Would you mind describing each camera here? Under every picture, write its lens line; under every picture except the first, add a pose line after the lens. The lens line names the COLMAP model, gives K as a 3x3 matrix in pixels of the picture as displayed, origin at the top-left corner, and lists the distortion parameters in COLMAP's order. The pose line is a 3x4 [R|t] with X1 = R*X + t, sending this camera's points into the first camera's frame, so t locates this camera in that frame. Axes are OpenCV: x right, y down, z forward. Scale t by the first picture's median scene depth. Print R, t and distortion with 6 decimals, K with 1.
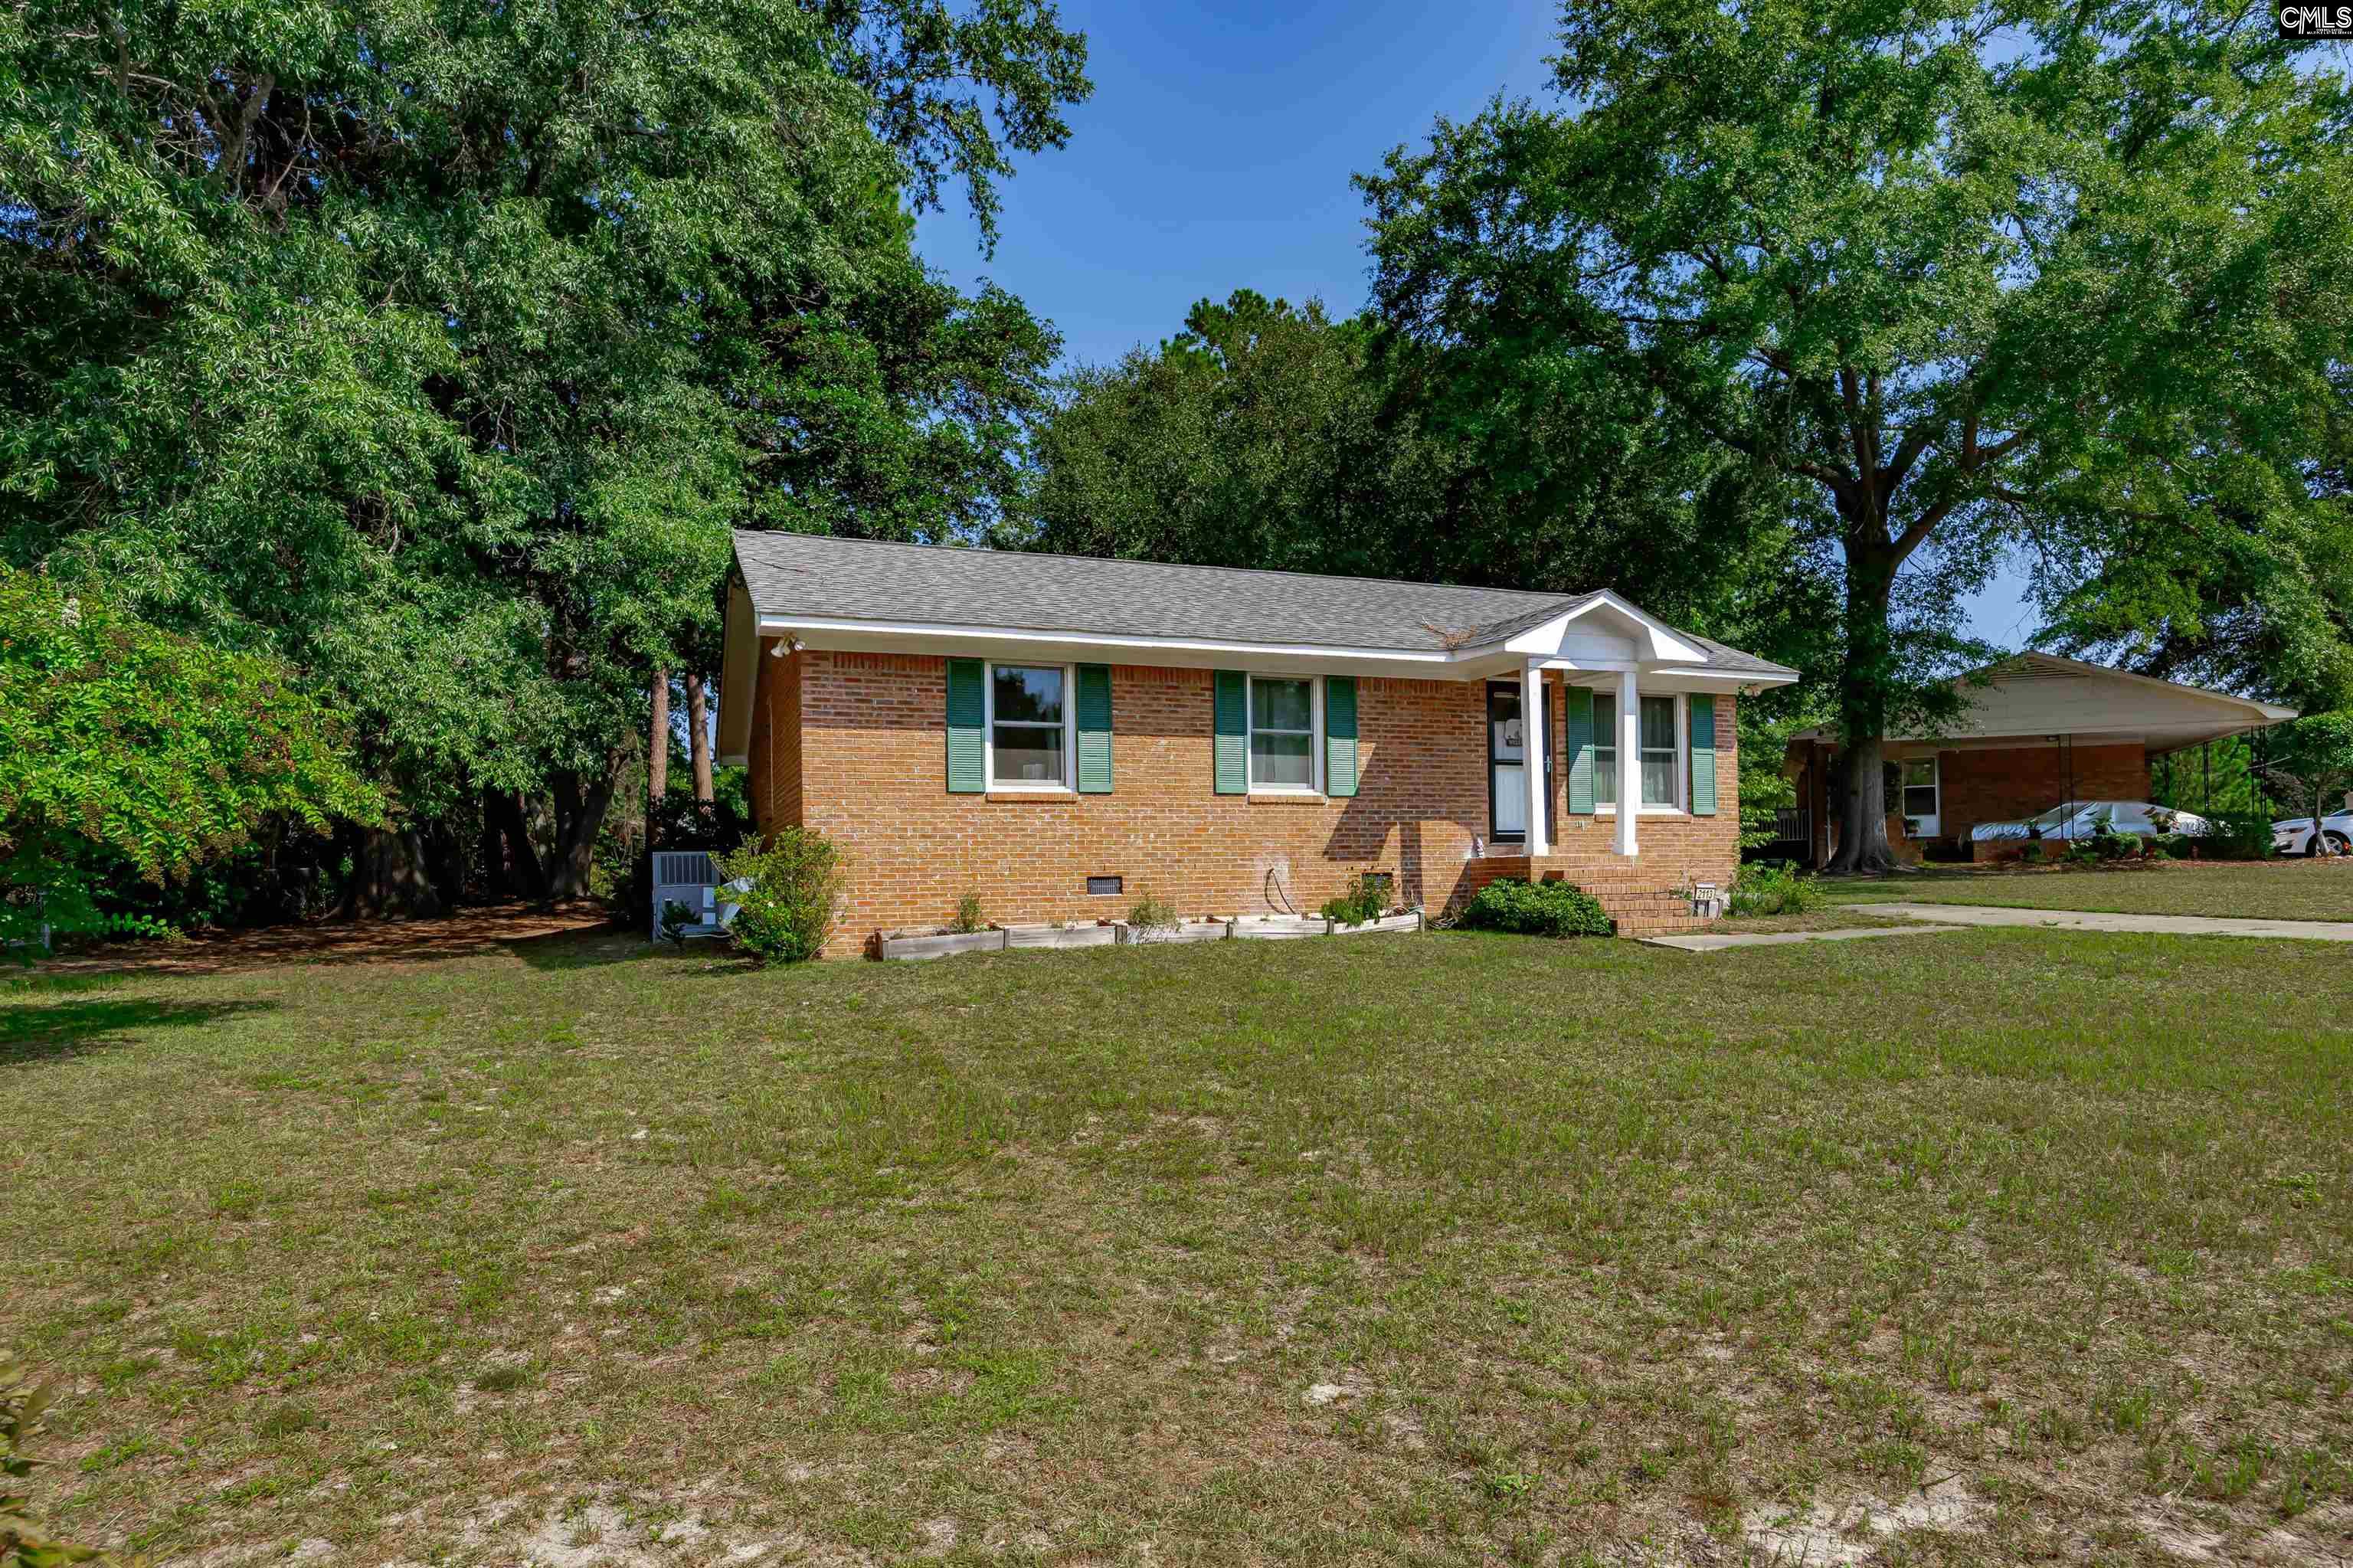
lens RADIAL K [[1219.5, 0, 1176.5], [0, 1219.5, 784.0], [0, 0, 1]] dist [-0.016096, 0.000063]
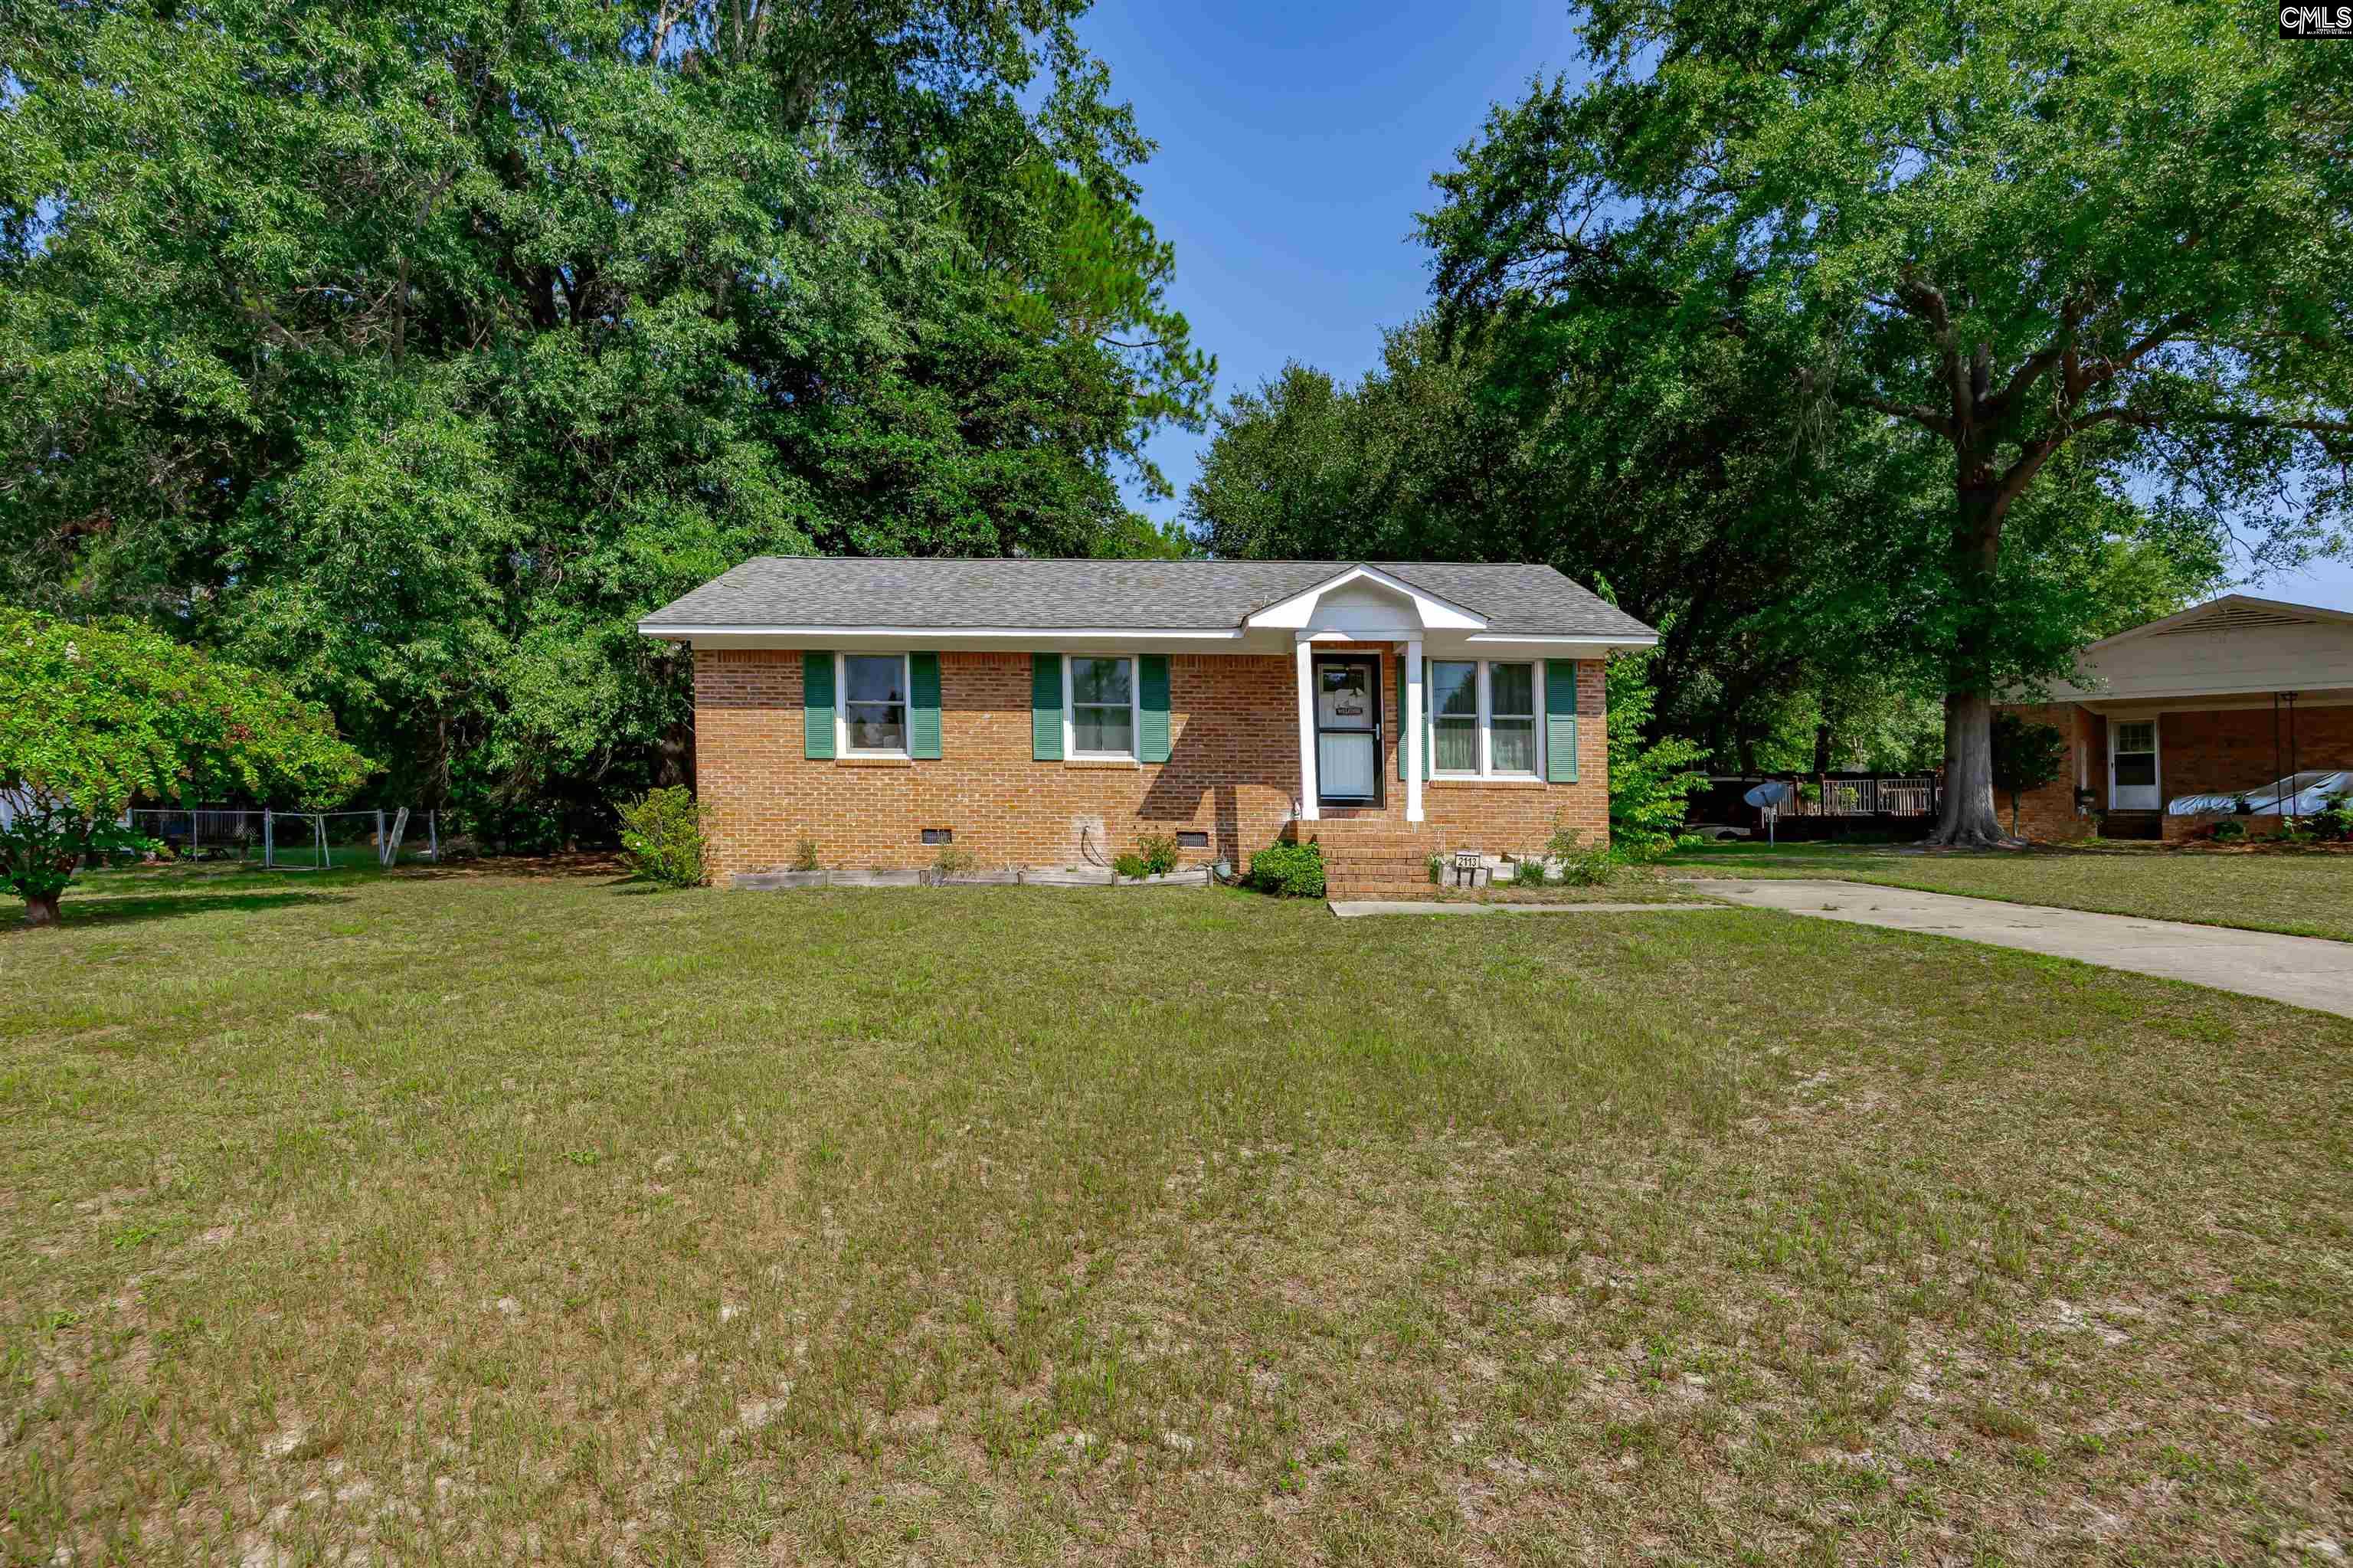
lens RADIAL K [[1065.2, 0, 1176.5], [0, 1065.2, 784.0], [0, 0, 1]] dist [-0.016219, 0.000495]
pose [[0.940342, 0.006840, -0.340162, 0.486997], [0.002210, 0.999654, 0.026210, 0.004235], [0.340223, -0.025398, 0.940002, 0.090690]]
